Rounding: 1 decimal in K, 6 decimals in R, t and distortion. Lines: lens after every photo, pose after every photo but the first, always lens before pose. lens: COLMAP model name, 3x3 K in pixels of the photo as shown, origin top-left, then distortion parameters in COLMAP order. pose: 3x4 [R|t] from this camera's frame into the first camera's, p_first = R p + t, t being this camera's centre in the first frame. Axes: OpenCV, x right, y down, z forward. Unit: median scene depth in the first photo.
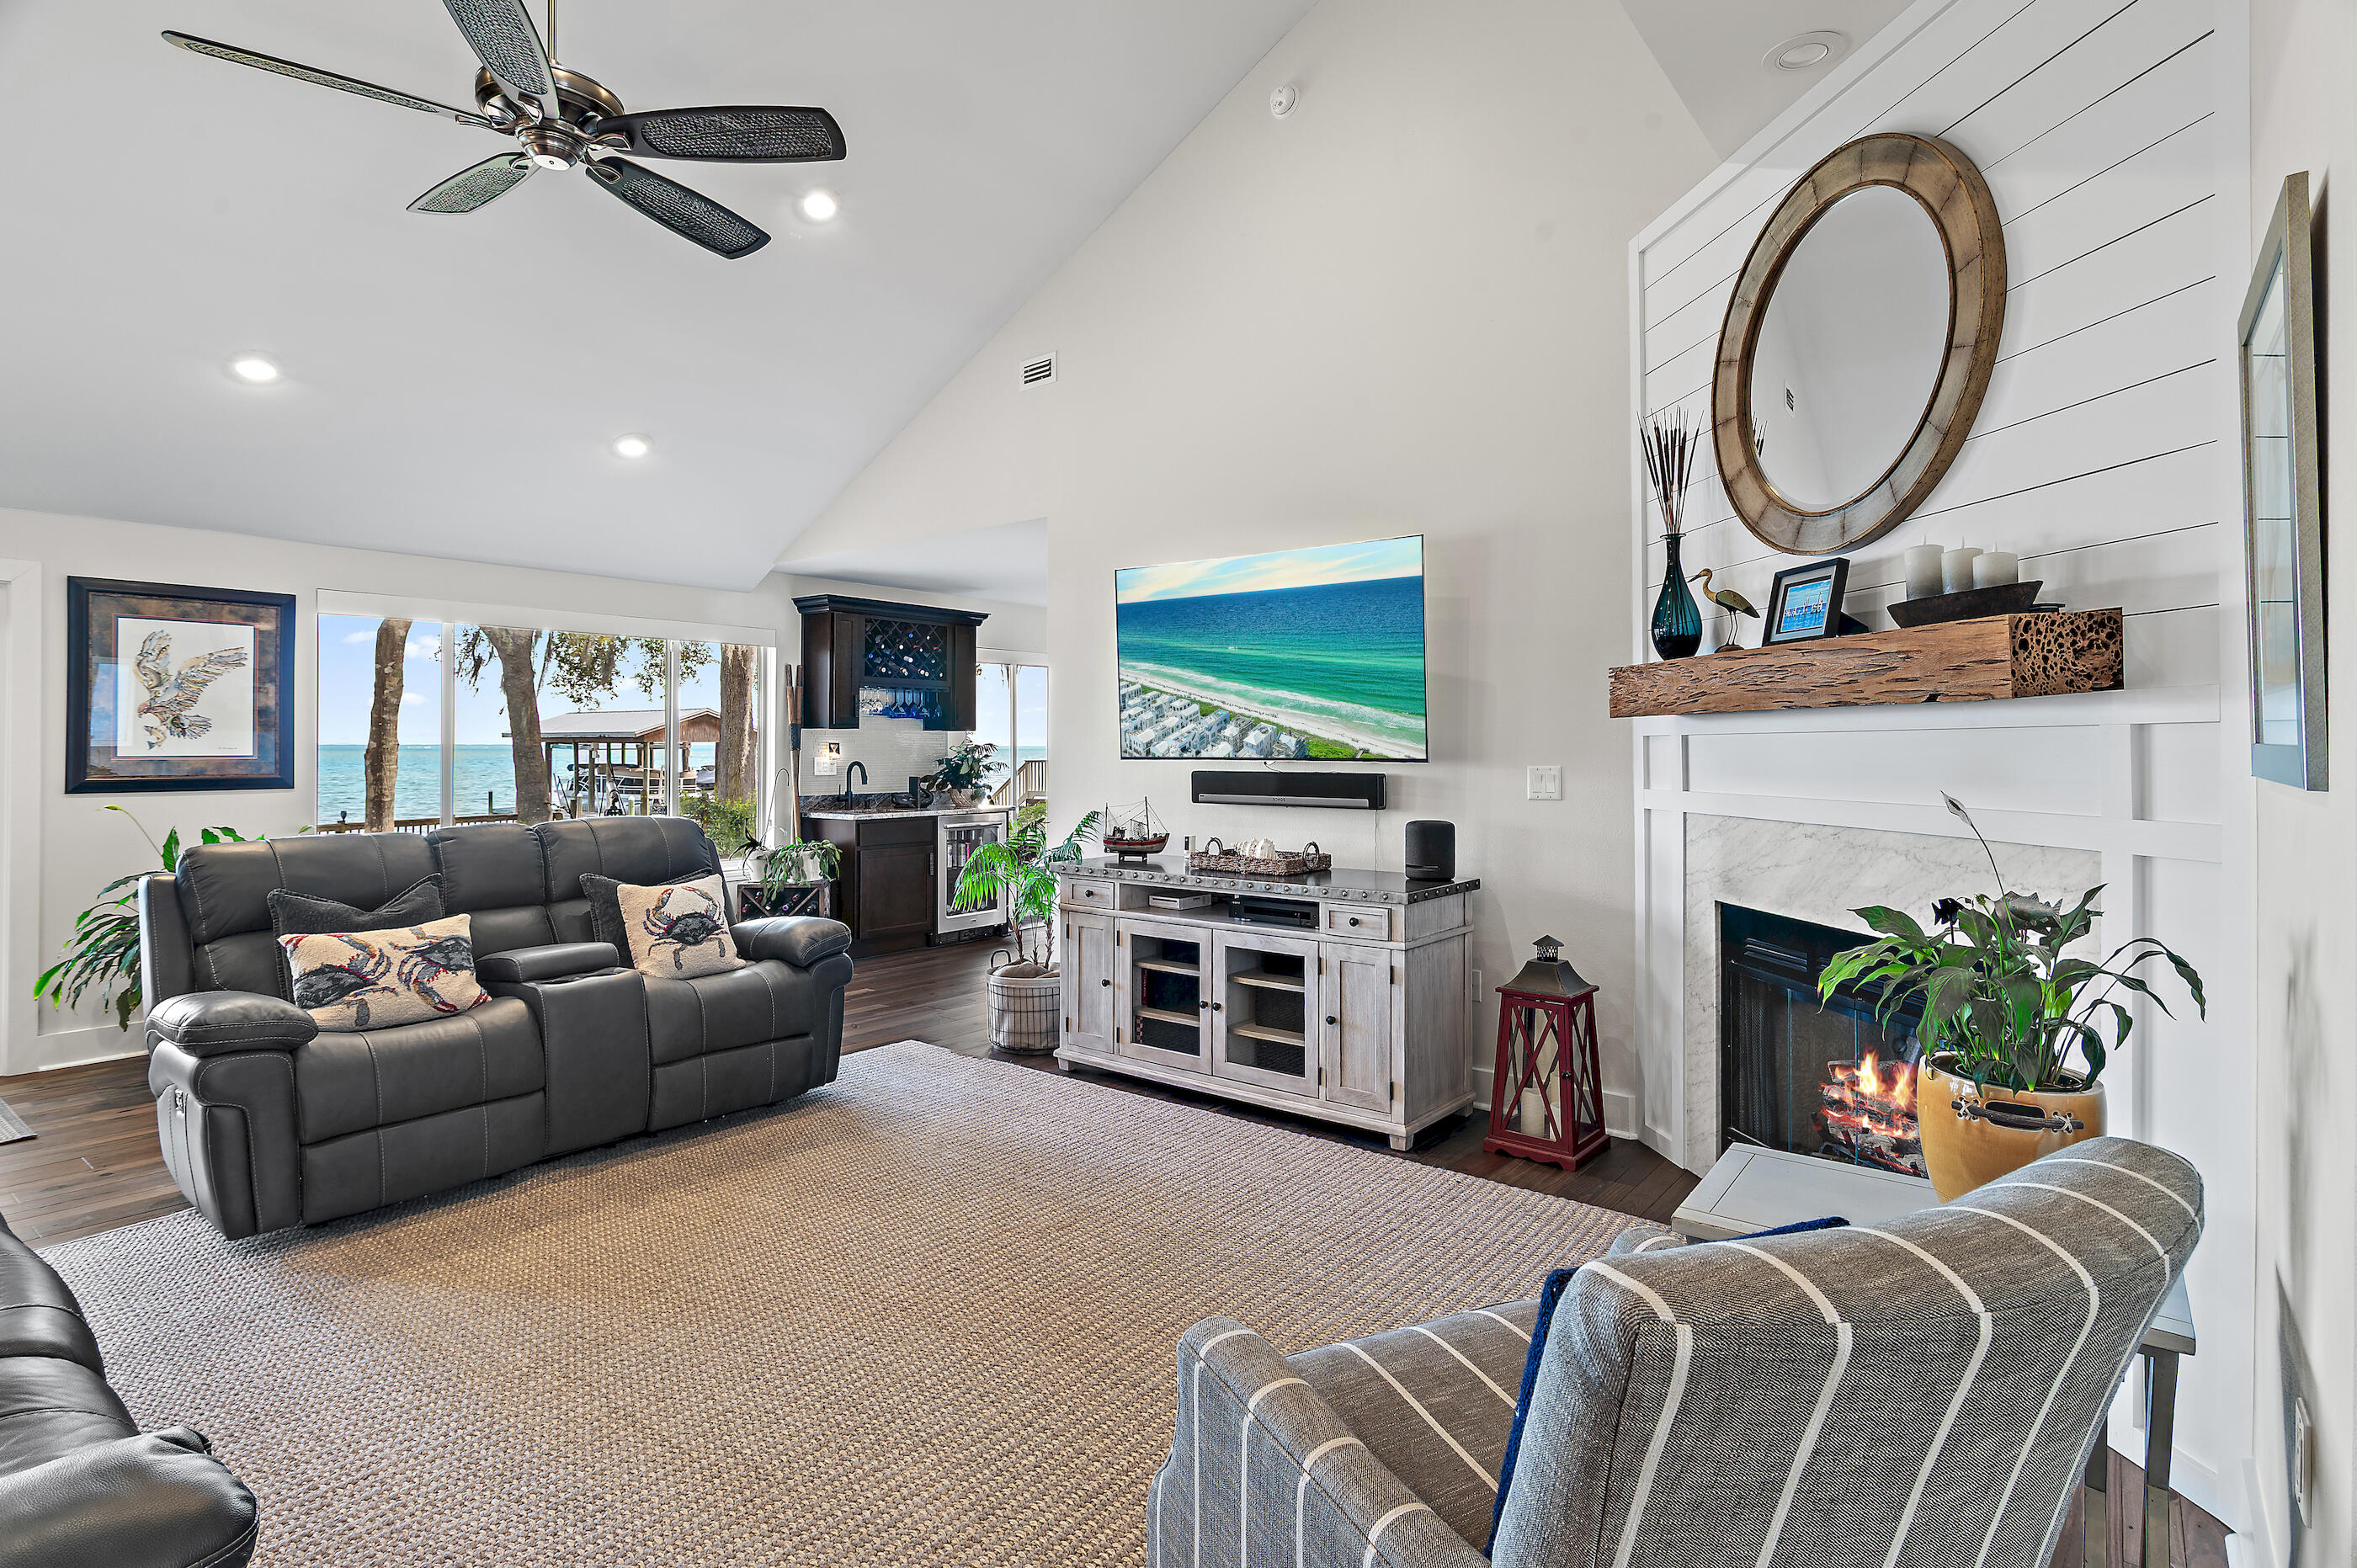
lens RADIAL K [[1174.5, 0, 1202.7], [0, 1174.5, 734.9], [0, 0, 1]] dist [0.004238, -0.001223]
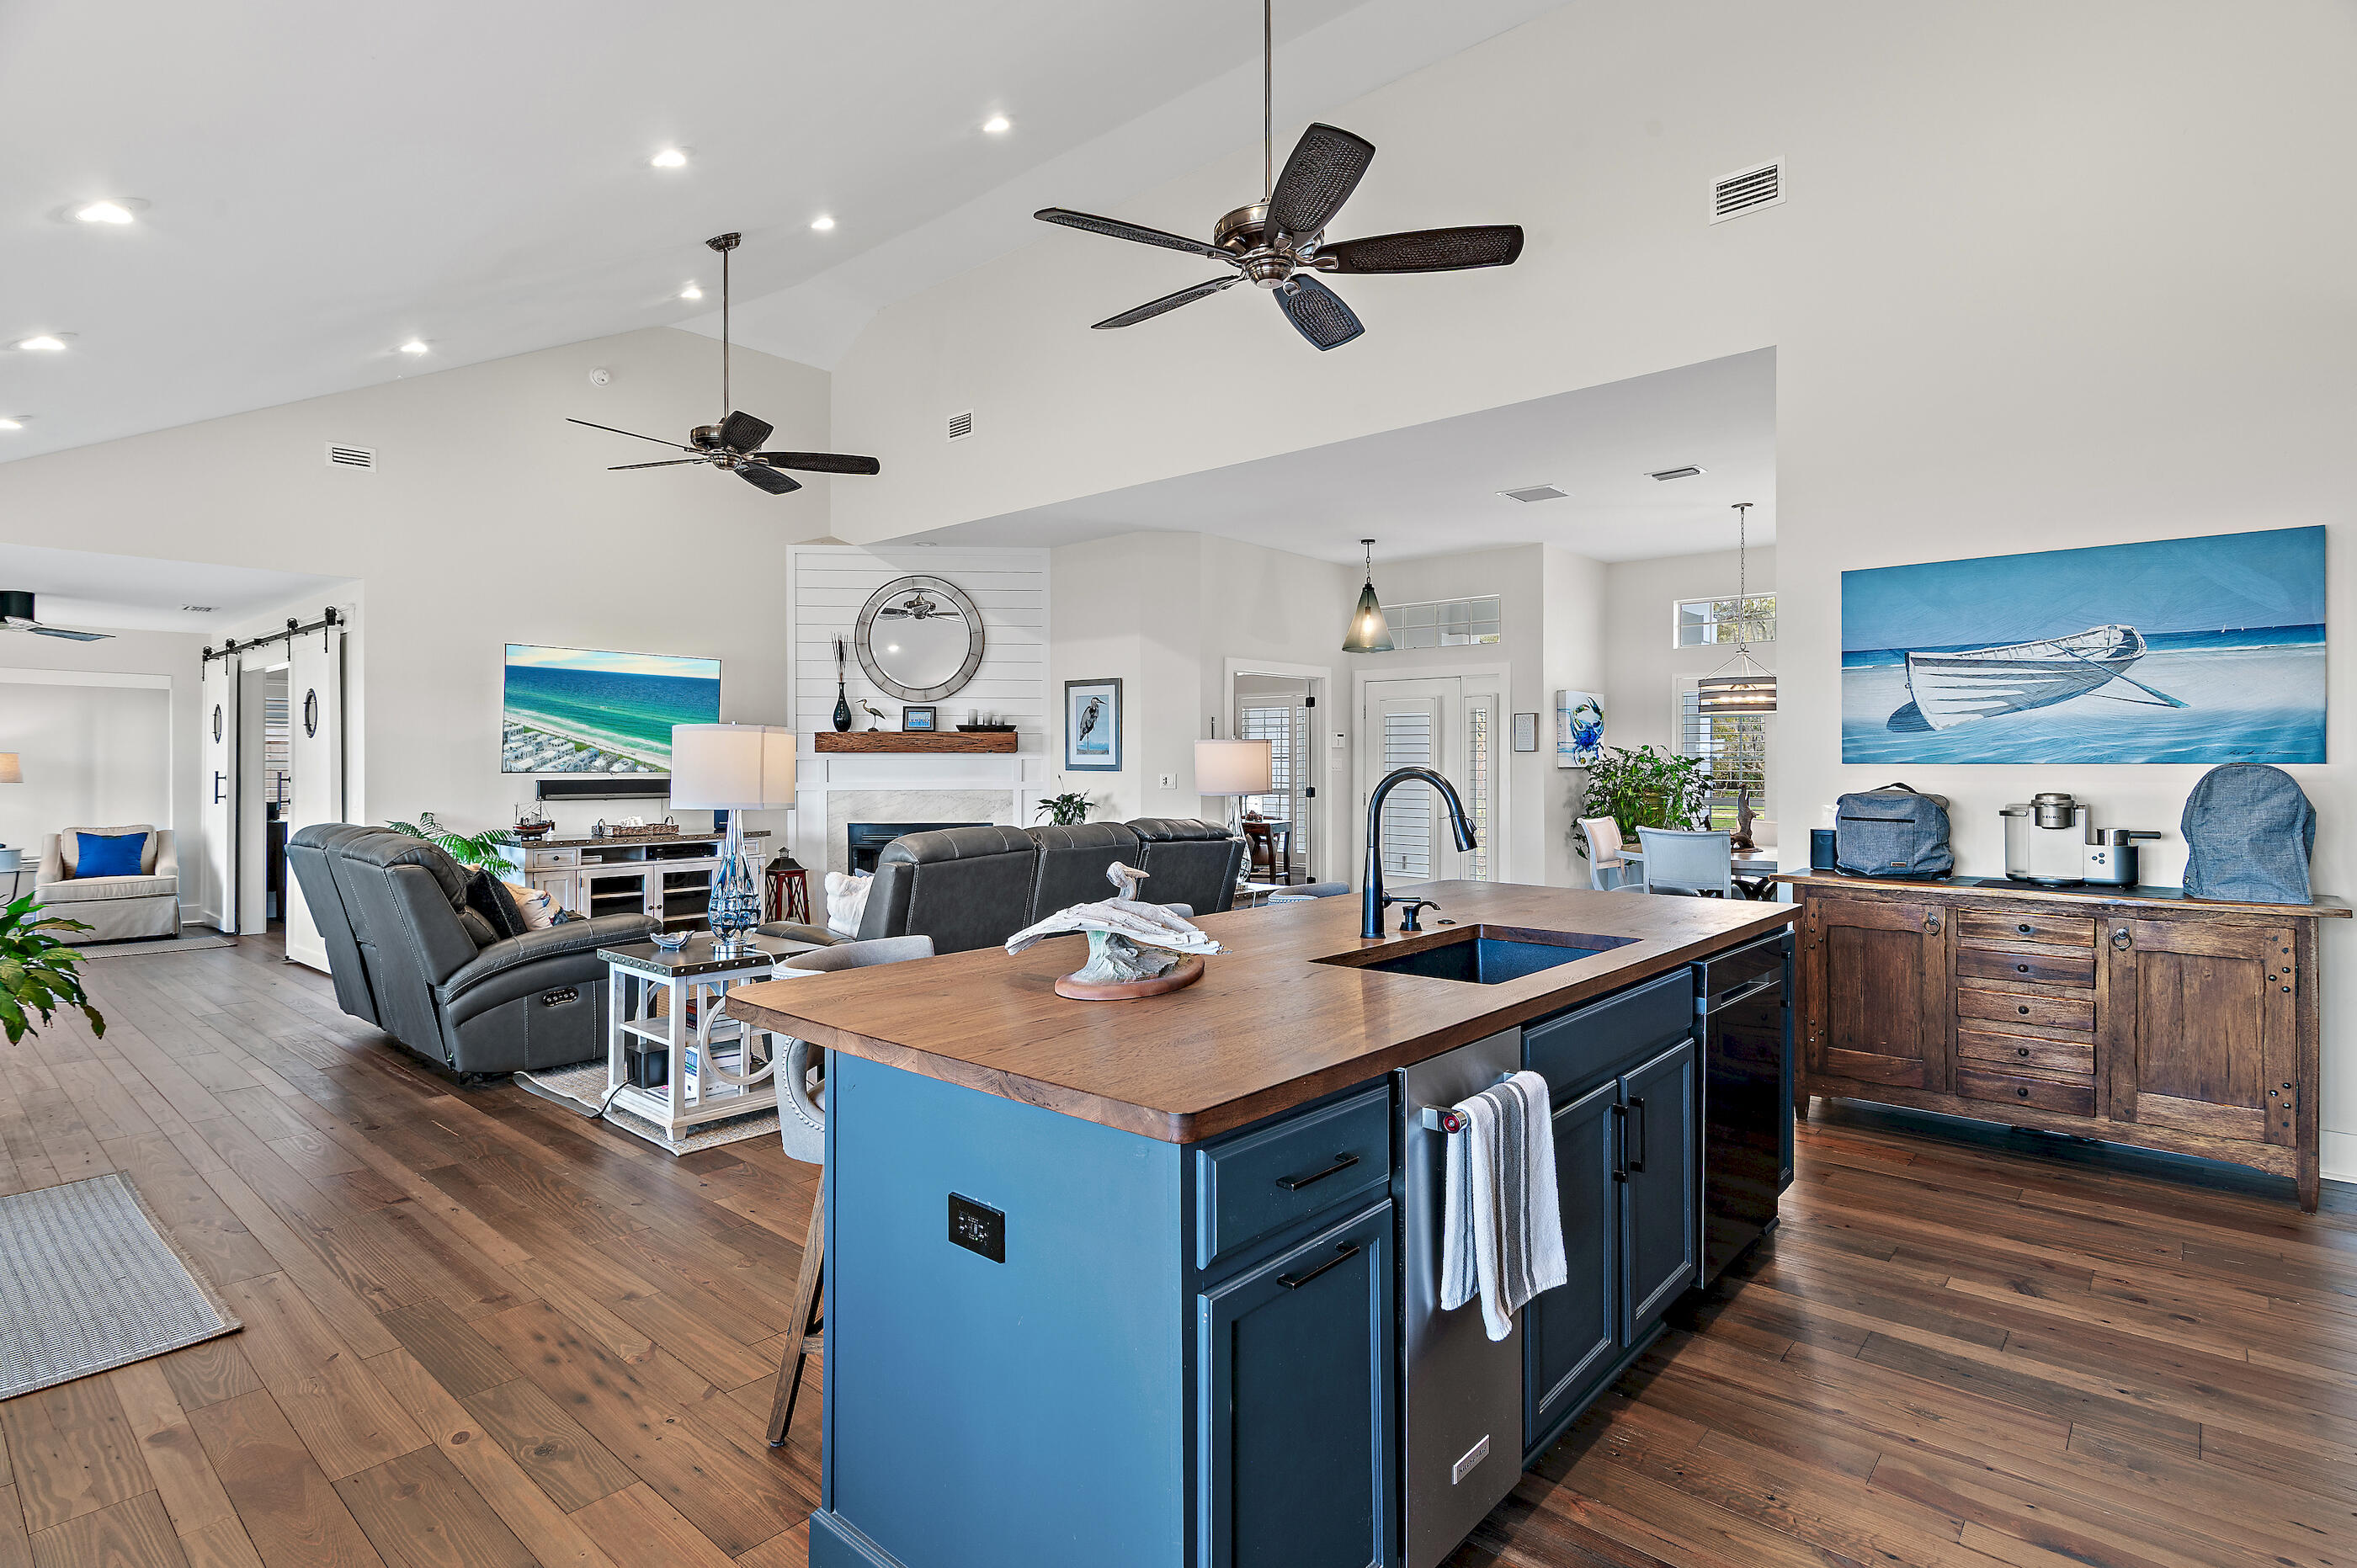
lens RADIAL K [[1174.5, 0, 1186.8], [0, 1174.5, 768.2], [0, 0, 1]] dist [0.004238, -0.001223]
pose [[0.052192, -0.004832, 0.998625, -1.517041], [-0.012499, 0.999907, 0.005491, -0.004117], [-0.998559, -0.012769, 0.052127, 0.077647]]
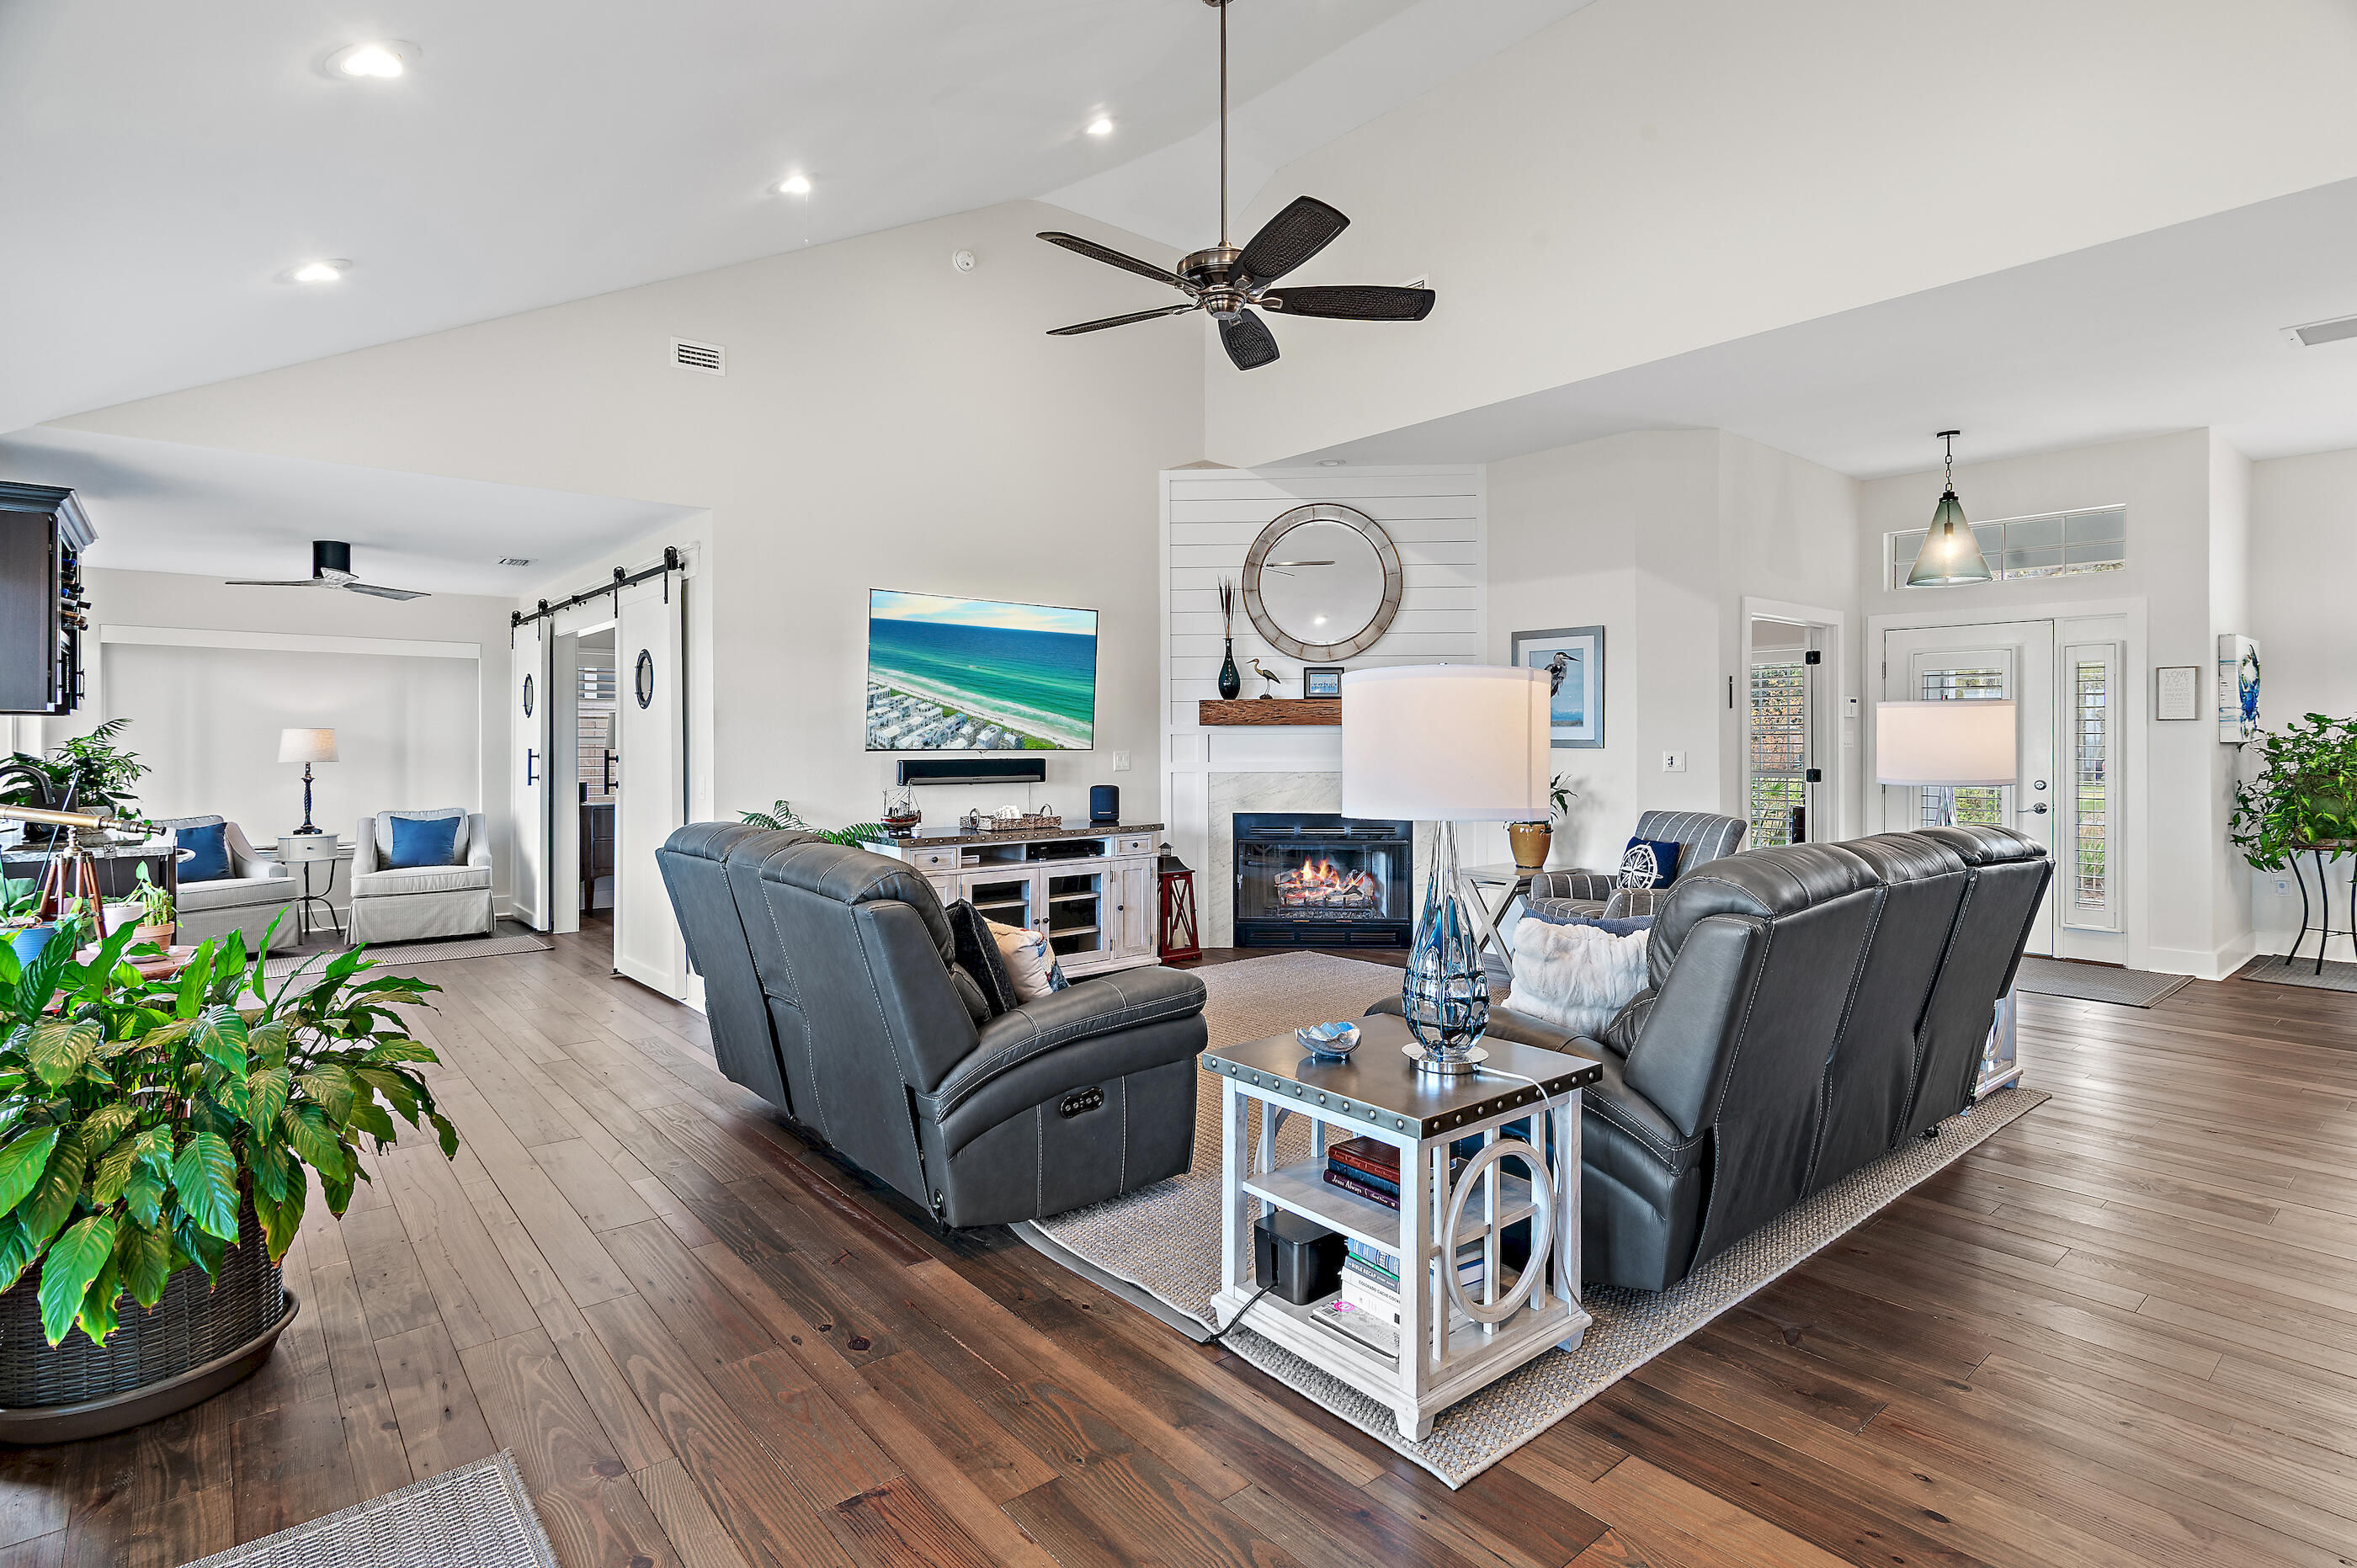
lens RADIAL K [[1174.5, 0, 1184.4], [0, 1174.5, 749.4], [0, 0, 1]] dist [0.004238, -0.001223]
pose [[0.204231, -0.008938, 0.978882, -1.171062], [-0.010257, 0.999884, 0.011270, 0.002283], [-0.978869, -0.012342, 0.204115, 0.463999]]
